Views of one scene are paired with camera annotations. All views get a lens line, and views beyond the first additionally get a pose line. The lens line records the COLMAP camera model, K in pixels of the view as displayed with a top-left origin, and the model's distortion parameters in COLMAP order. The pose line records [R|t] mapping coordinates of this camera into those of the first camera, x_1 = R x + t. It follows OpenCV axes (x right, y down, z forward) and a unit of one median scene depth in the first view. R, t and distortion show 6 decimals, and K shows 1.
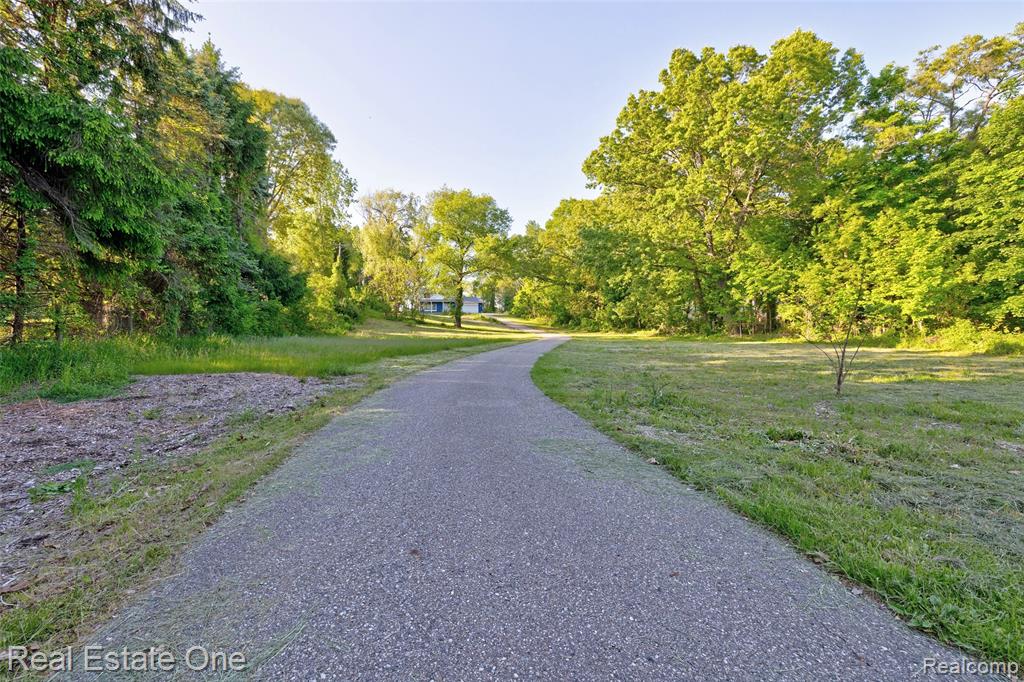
lens RADIAL K [[444.8, 0, 515.5], [0, 444.8, 336.7], [0, 0, 1]] dist [-0.001456, -0.000402]
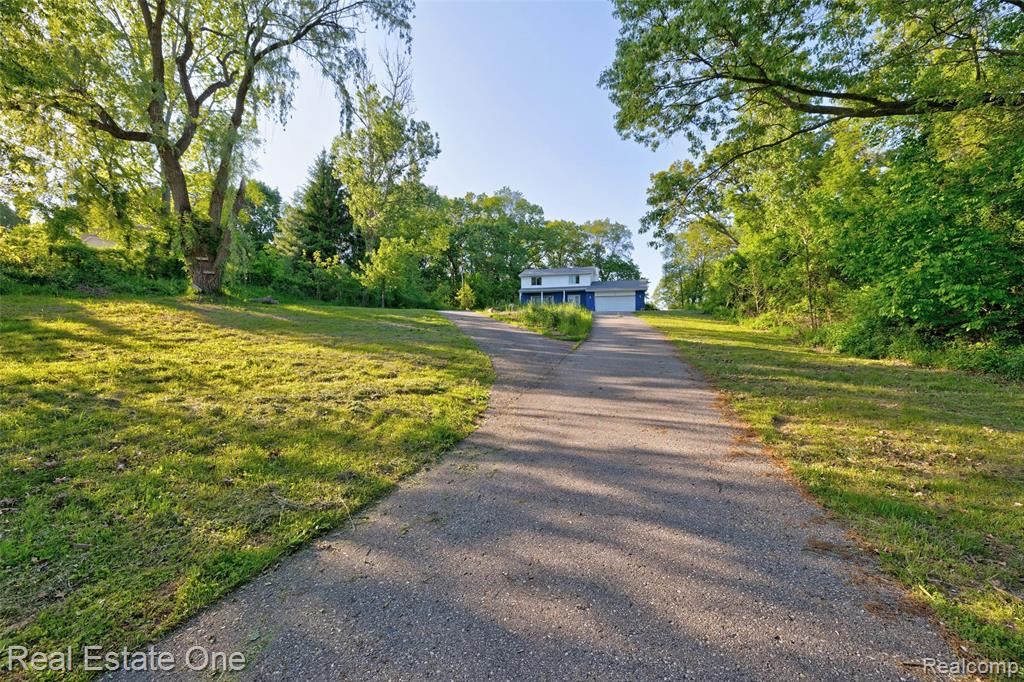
lens RADIAL K [[435.1, 0, 515.8], [0, 435.1, 338.2], [0, 0, 1]] dist [-0.000075, 0.000392]
pose [[0.868399, 0.002607, -0.495859, 0.054250], [-0.011039, 0.999840, -0.014076, -0.025050], [0.495743, 0.017697, 0.868289, 0.799090]]
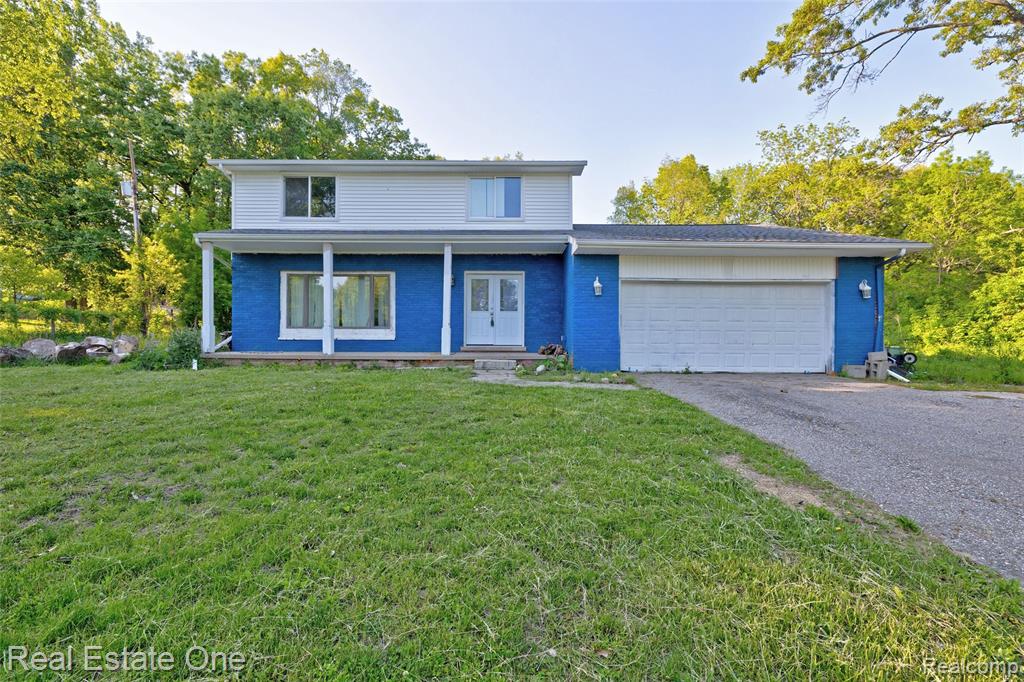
lens RADIAL K [[435.1, 0, 515.8], [0, 435.1, 338.2], [0, 0, 1]] dist [-0.000075, 0.000392]
pose [[0.971554, 0.010085, -0.236602, -0.186494], [-0.011276, 0.999930, -0.003684, -0.087080], [0.236548, 0.006247, 0.971600, 1.348936]]
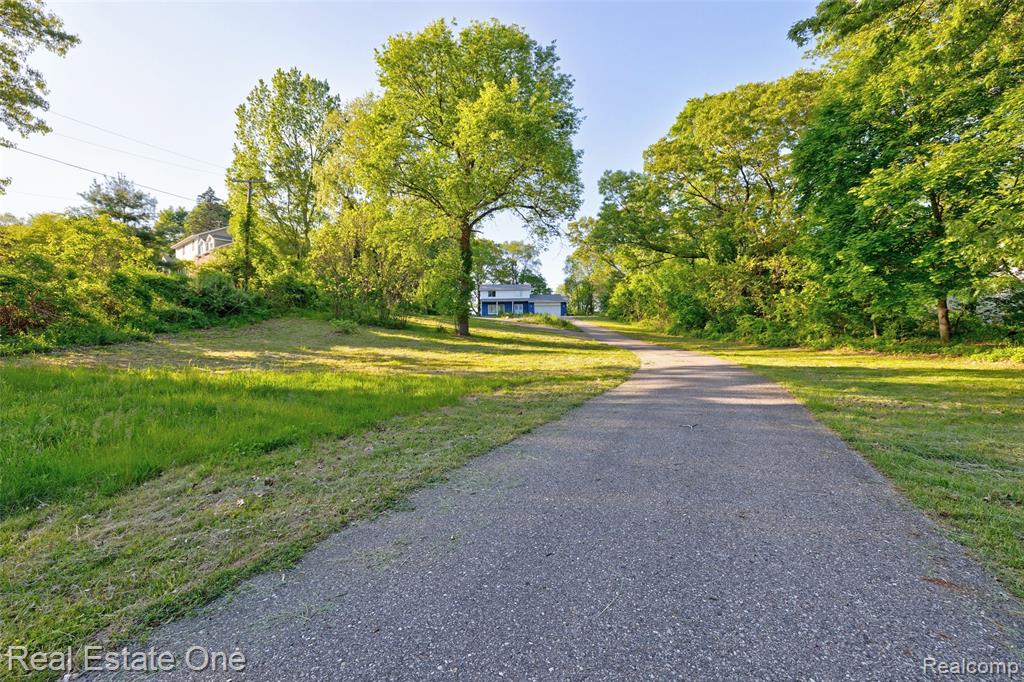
lens RADIAL K [[444.8, 0, 515.5], [0, 444.8, 336.7], [0, 0, 1]] dist [-0.001456, -0.000402]
pose [[0.969329, -0.002459, -0.245755, 0.033053], [-0.002312, 0.999814, -0.019126, -0.009070], [0.245757, 0.019107, 0.969143, 0.427520]]
